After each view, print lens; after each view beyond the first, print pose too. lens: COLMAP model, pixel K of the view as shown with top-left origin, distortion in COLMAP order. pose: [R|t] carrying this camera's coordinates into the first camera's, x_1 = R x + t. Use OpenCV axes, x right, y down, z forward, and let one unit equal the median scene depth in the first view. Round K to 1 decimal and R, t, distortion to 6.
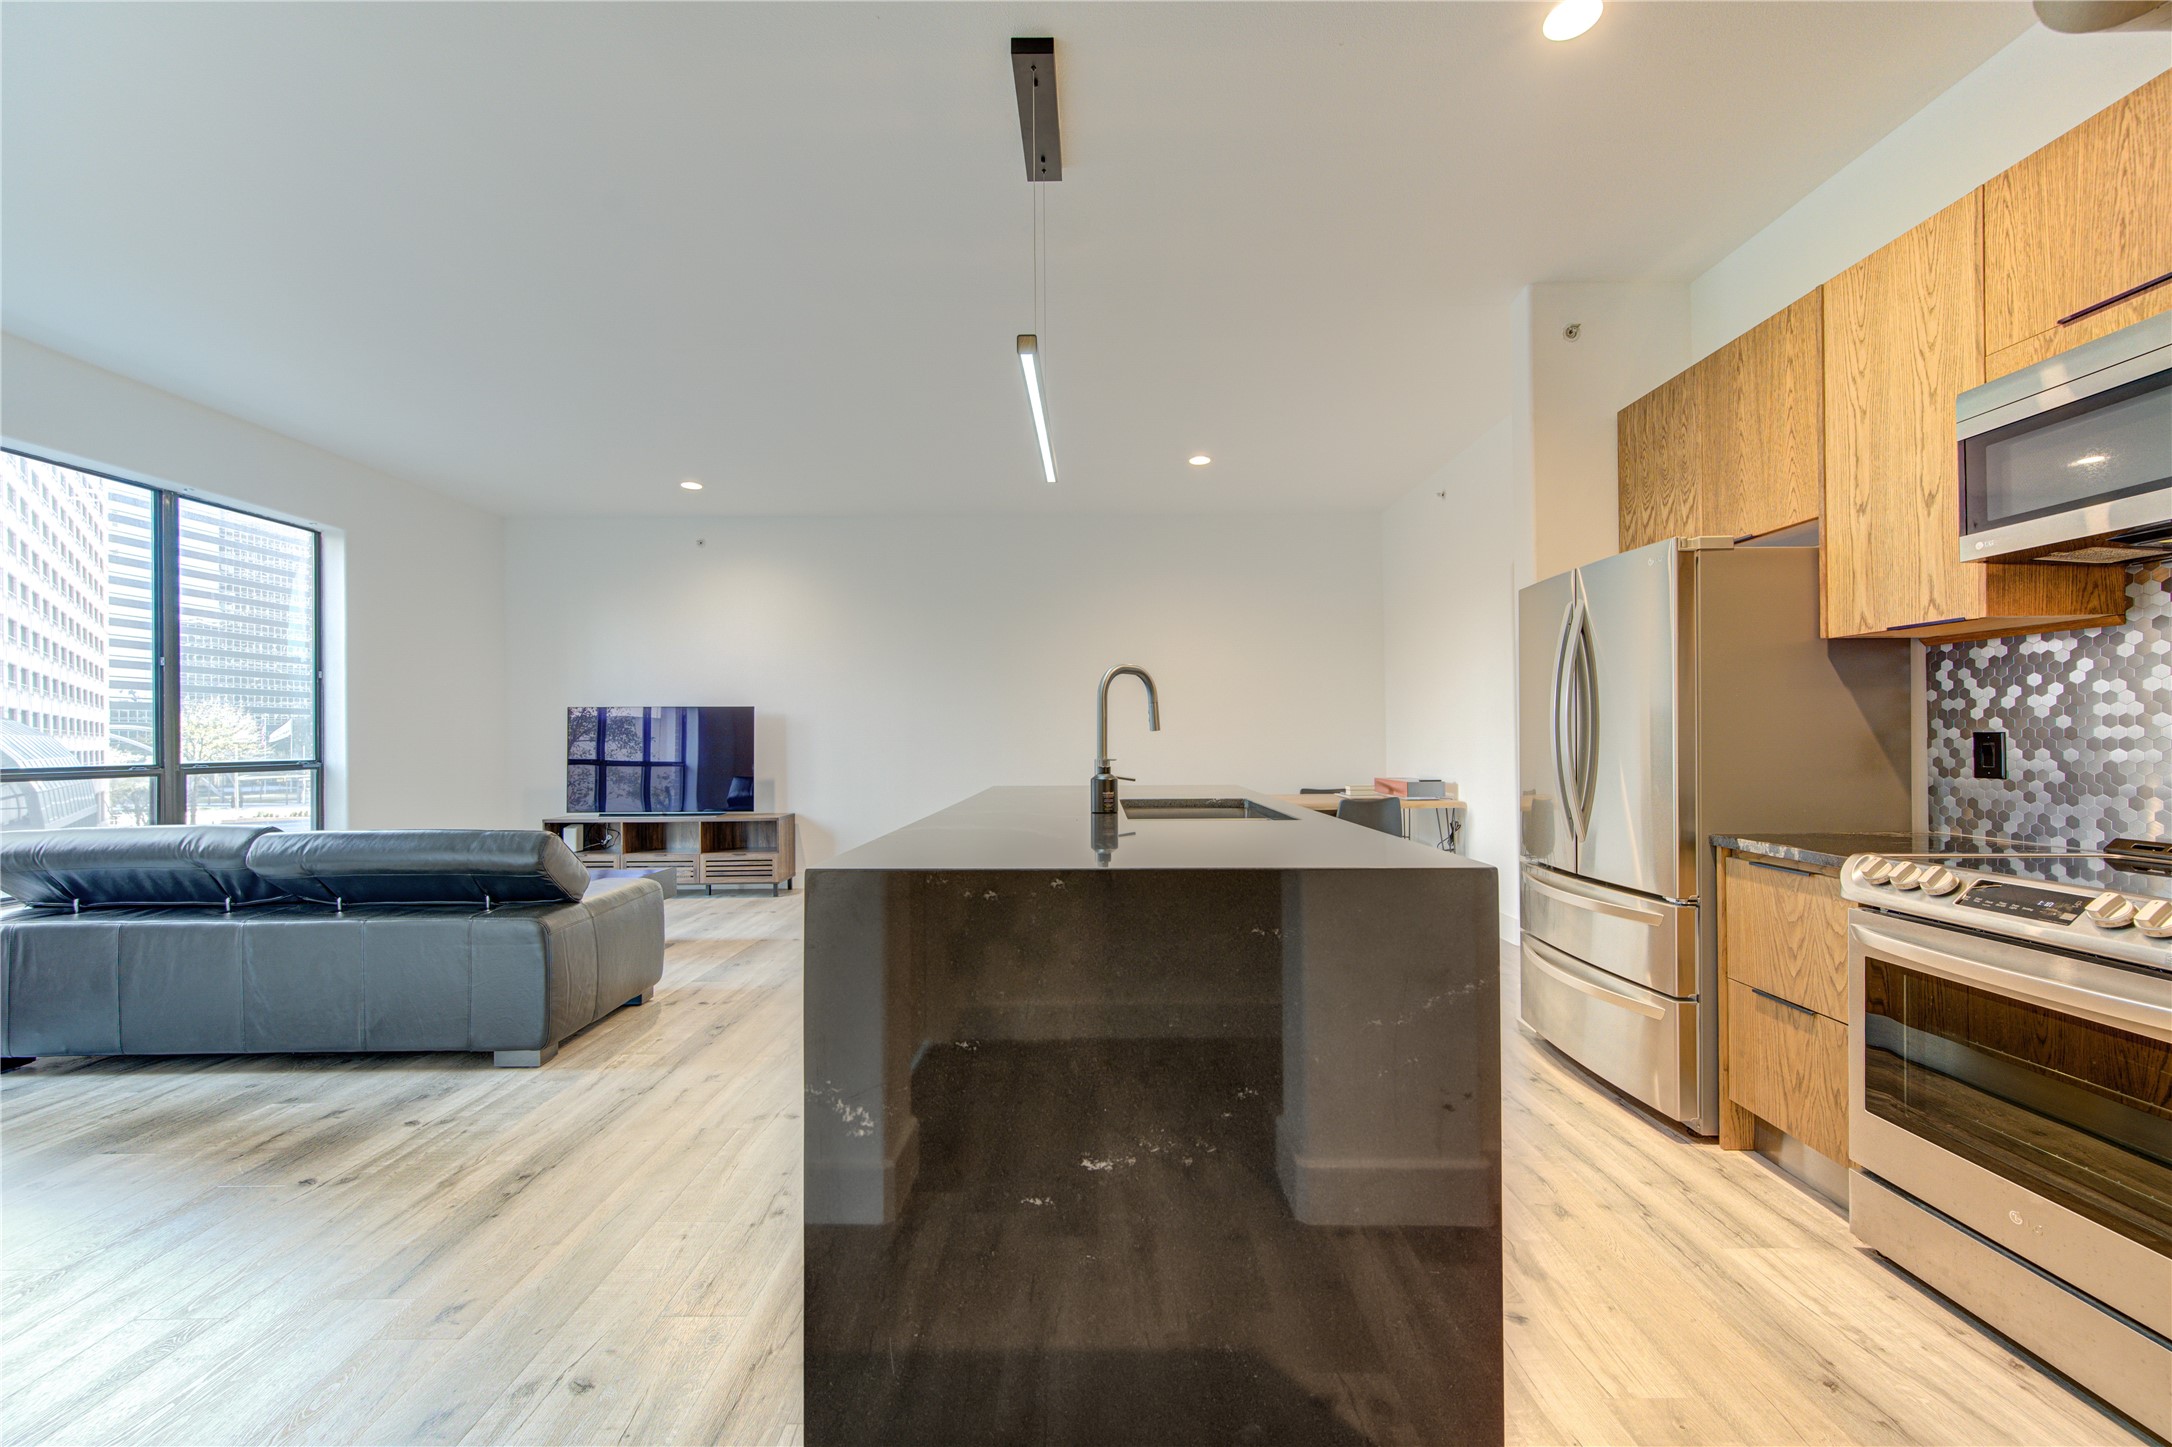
lens RADIAL K [[846.1, 0, 1088.5], [0, 846.1, 719.3], [0, 0, 1]] dist [-0.000448, -0.000056]
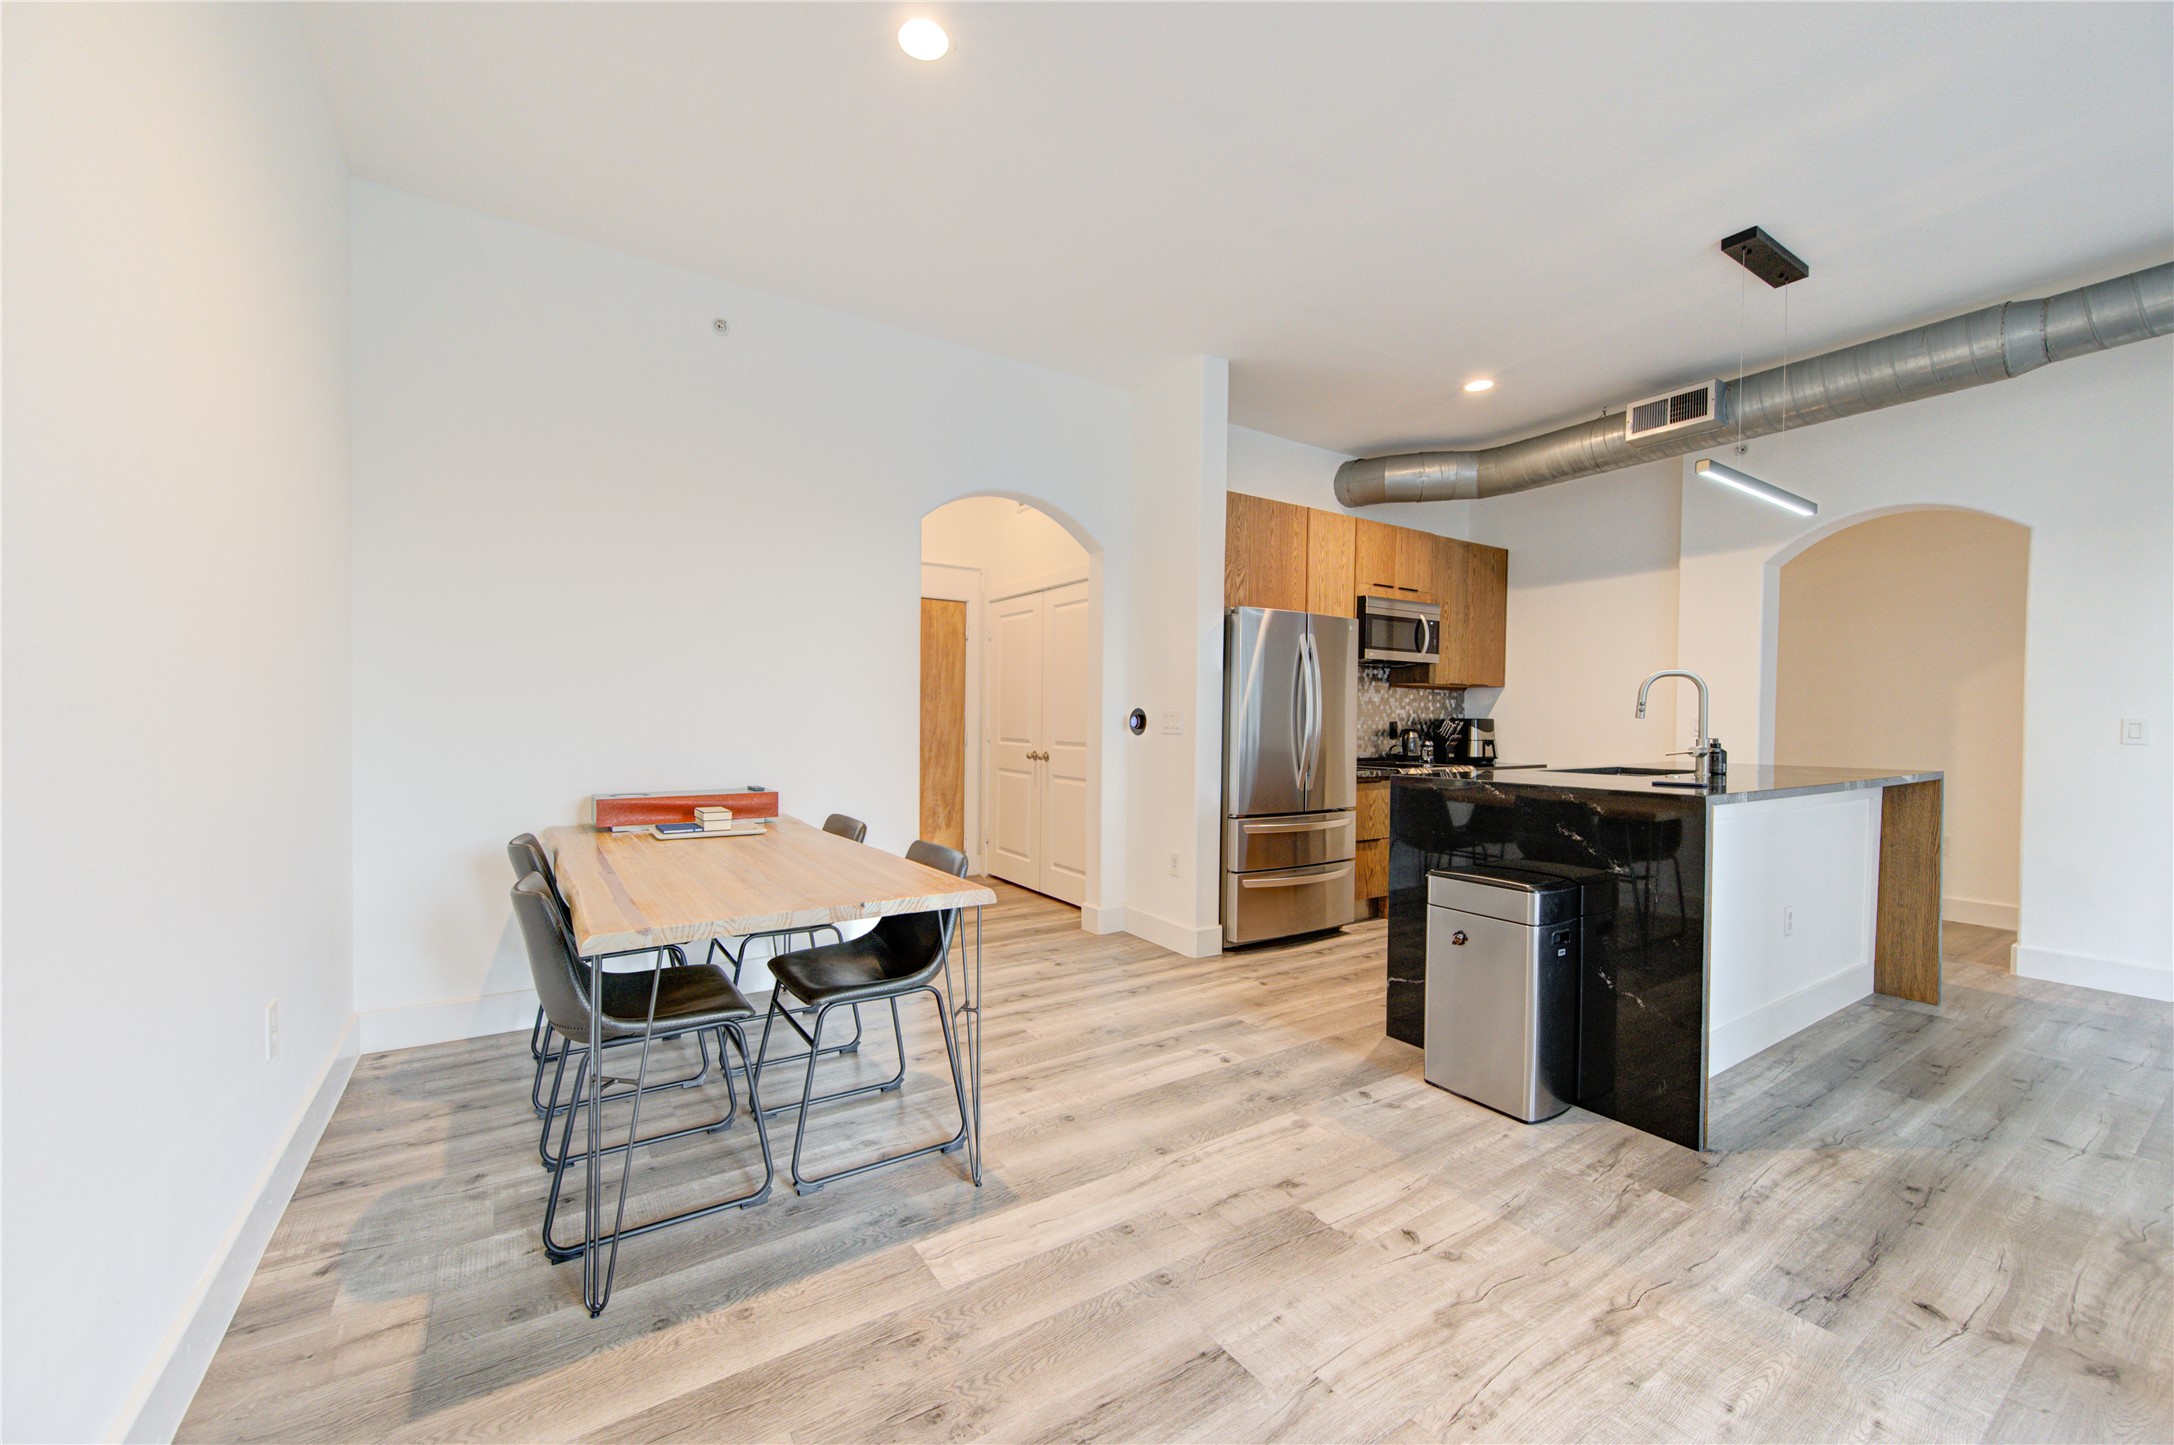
lens RADIAL K [[846.9, 0, 1089.5], [0, 846.9, 718.3], [0, 0, 1]] dist [-0.000448, -0.000056]
pose [[-0.556235, 0.003693, 0.831017, -0.489496], [-0.018109, 0.999699, -0.016564, 0.047793], [-0.830827, -0.024262, -0.556001, 2.195139]]
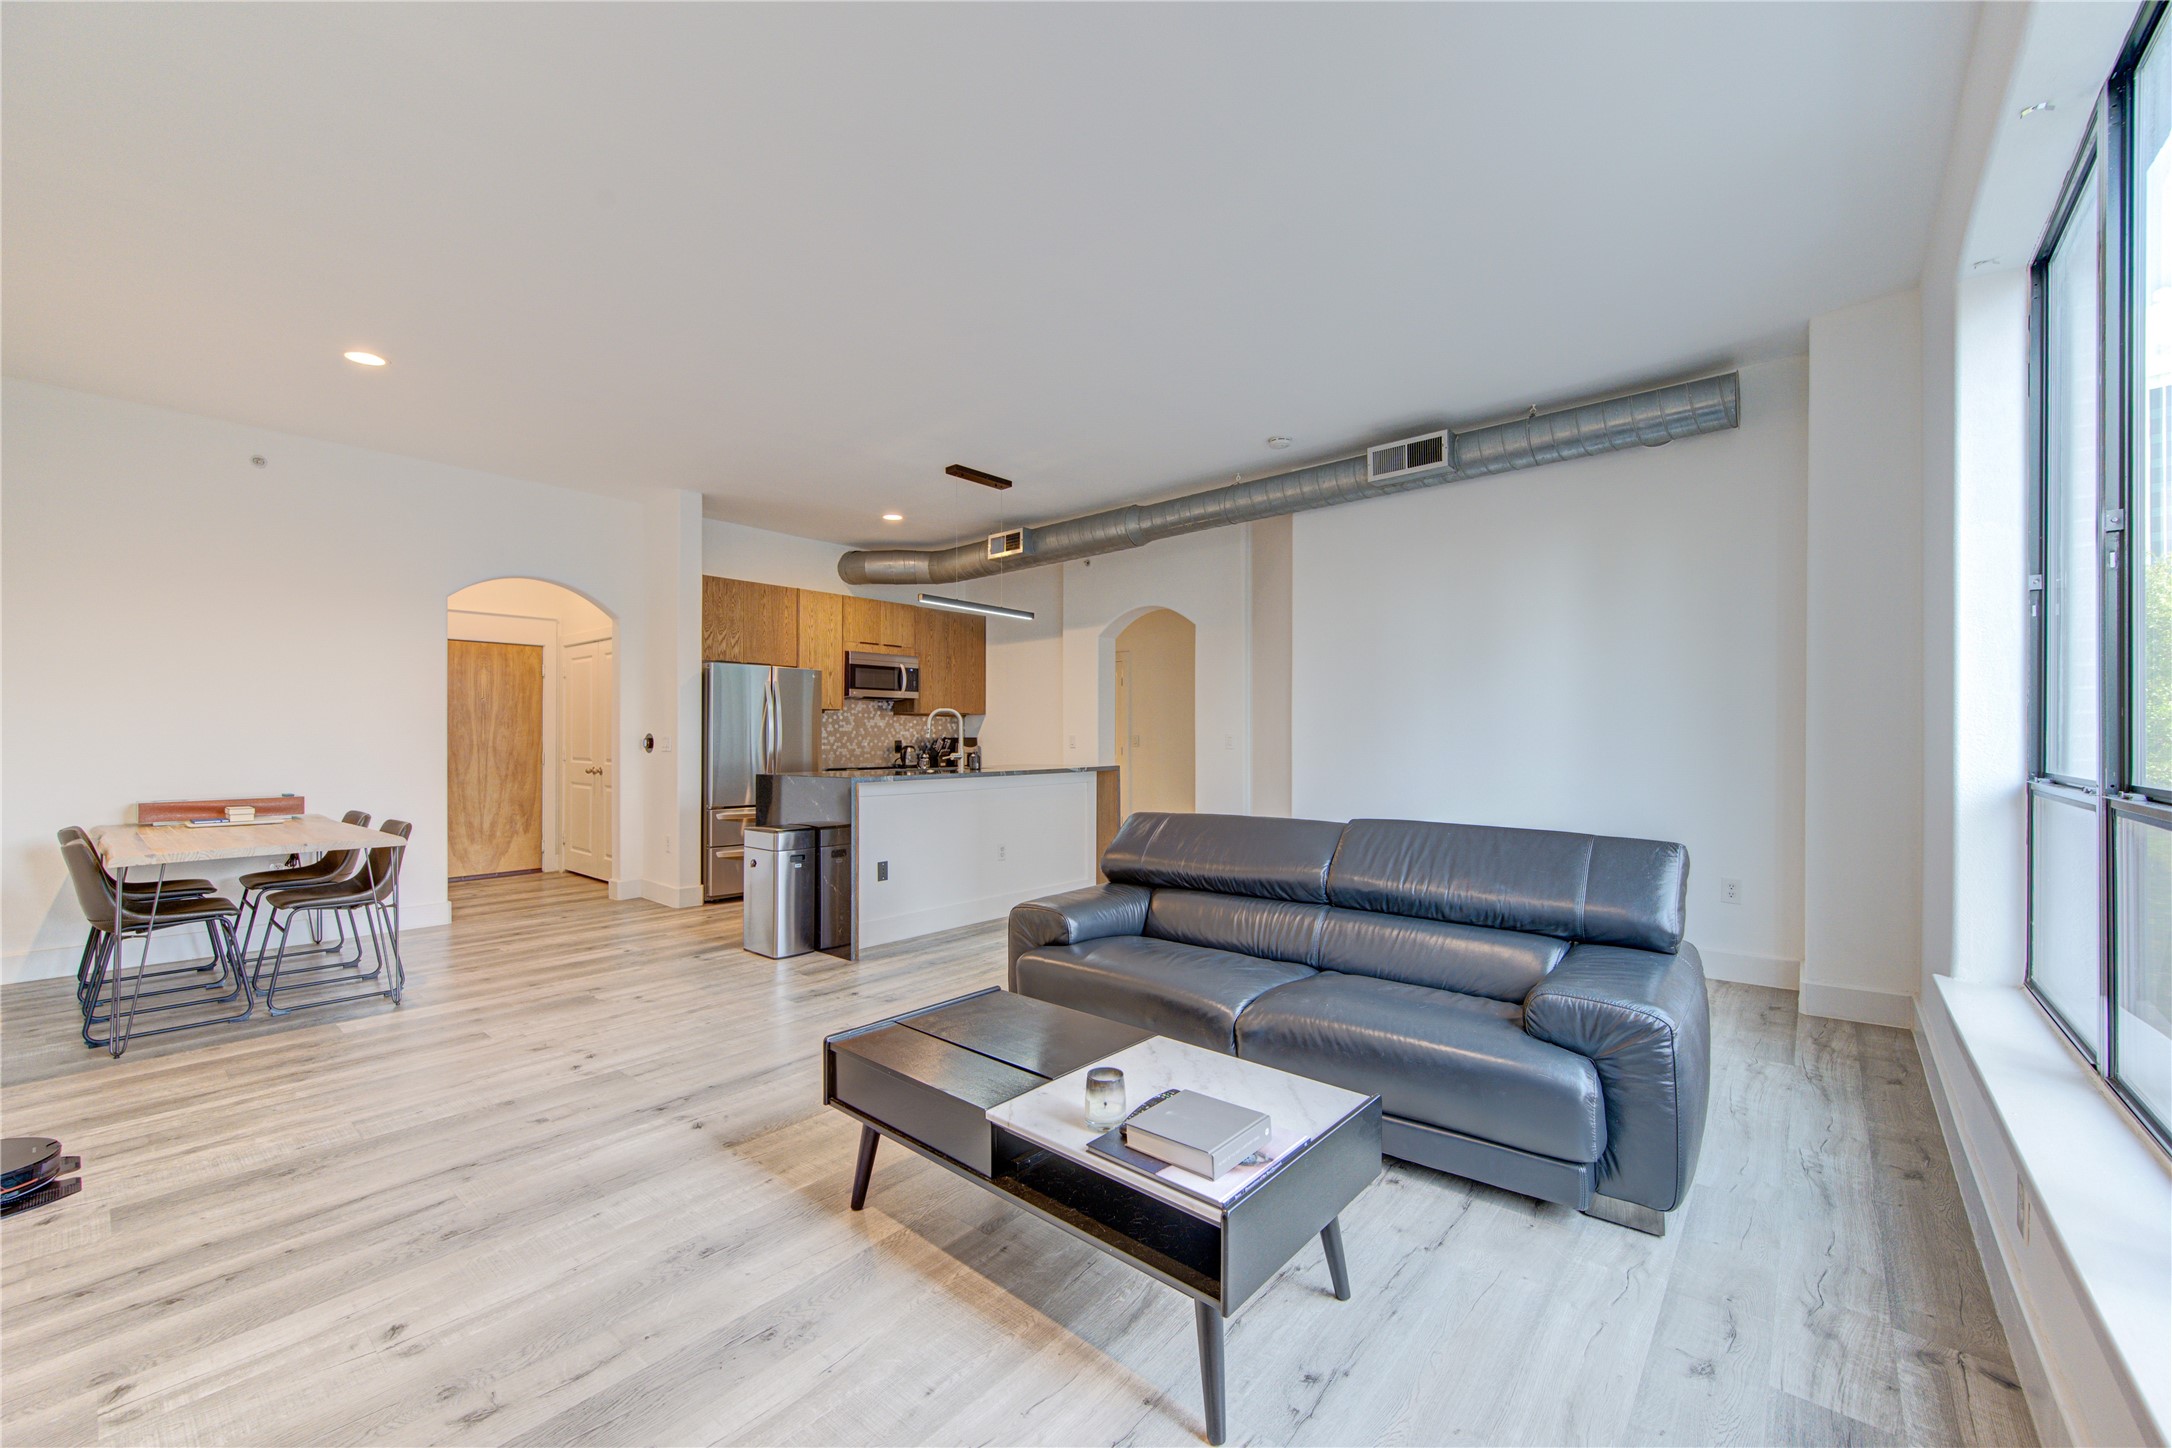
lens RADIAL K [[855.8, 0, 1089.6], [0, 855.8, 734.6], [0, 0, 1]] dist [0.000609, -0.000190]
pose [[-0.762834, 0.014196, 0.646439, -1.519750], [-0.001363, 0.999721, -0.023563, 0.054580], [-0.646593, -0.018856, -0.762602, 2.184073]]
